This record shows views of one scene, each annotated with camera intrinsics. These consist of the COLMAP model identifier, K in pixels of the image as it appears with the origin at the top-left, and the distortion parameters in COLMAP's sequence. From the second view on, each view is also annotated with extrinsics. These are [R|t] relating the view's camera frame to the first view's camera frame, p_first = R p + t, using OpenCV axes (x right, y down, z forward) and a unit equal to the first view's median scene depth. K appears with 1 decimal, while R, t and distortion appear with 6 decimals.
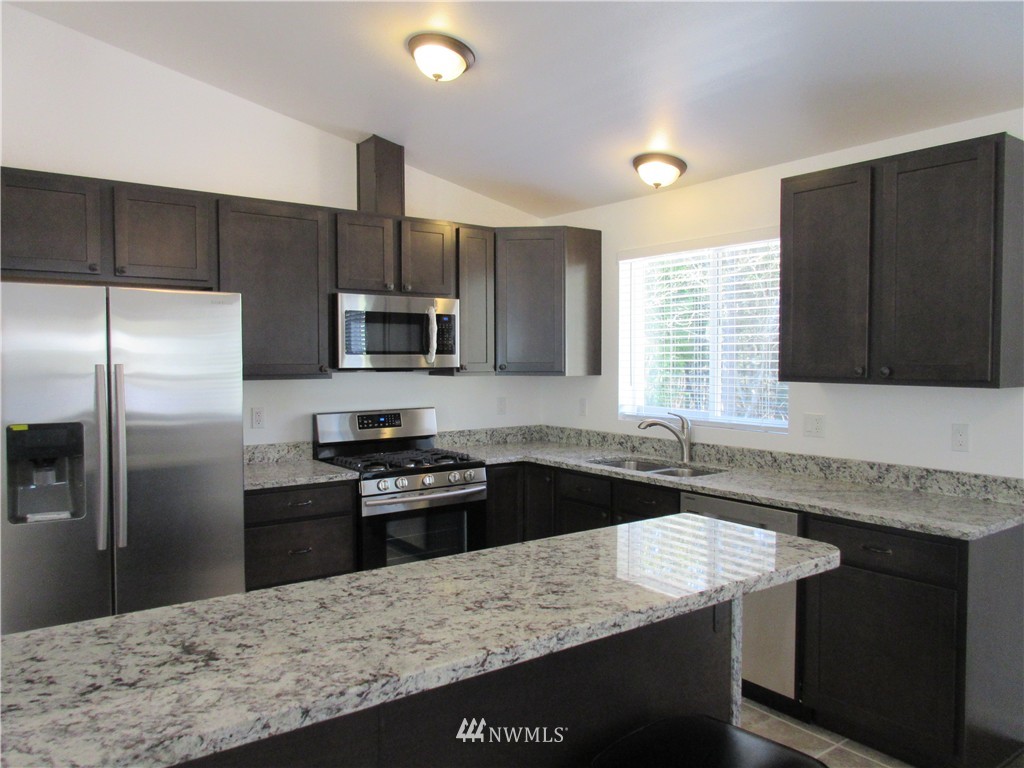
lens RADIAL K [[758.0, 0, 512.0], [0, 758.0, 384.0], [0, 0, 1]] dist [-0.004473, -0.001242]
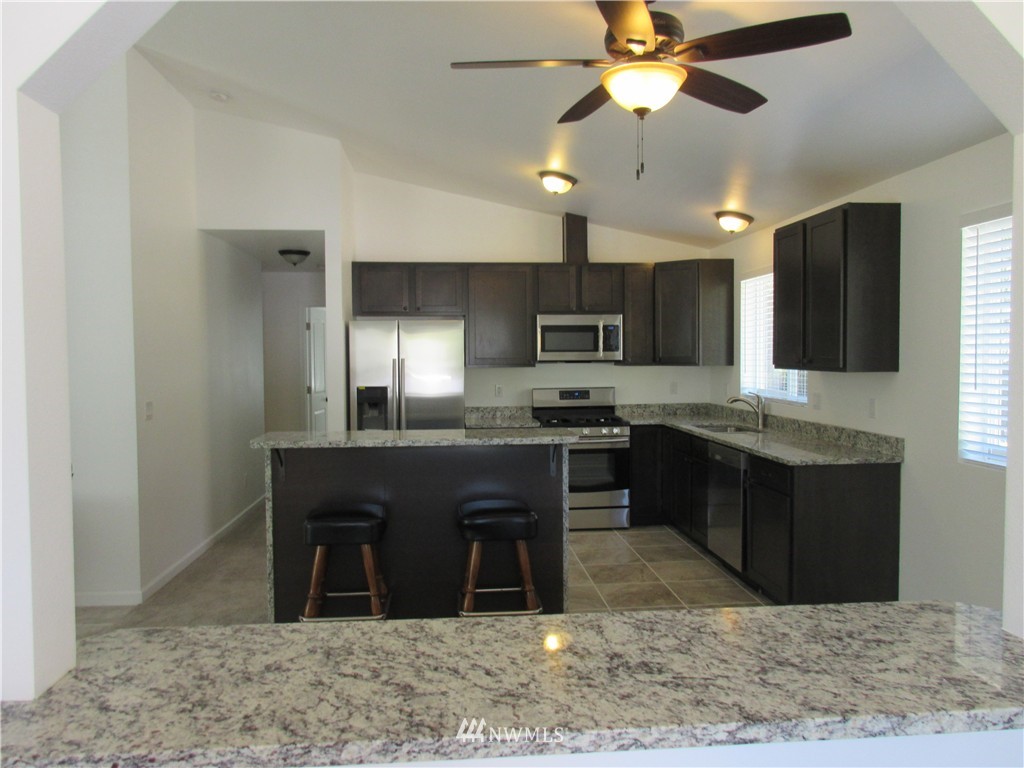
lens RADIAL K [[758.0, 0, 512.0], [0, 758.0, 384.0], [0, 0, 1]] dist [-0.004473, -0.001242]
pose [[0.852139, 0.013113, -0.523152, 0.551008], [-0.009625, 0.999910, 0.009385, 0.013924], [0.523228, -0.002962, 0.852188, -0.400456]]
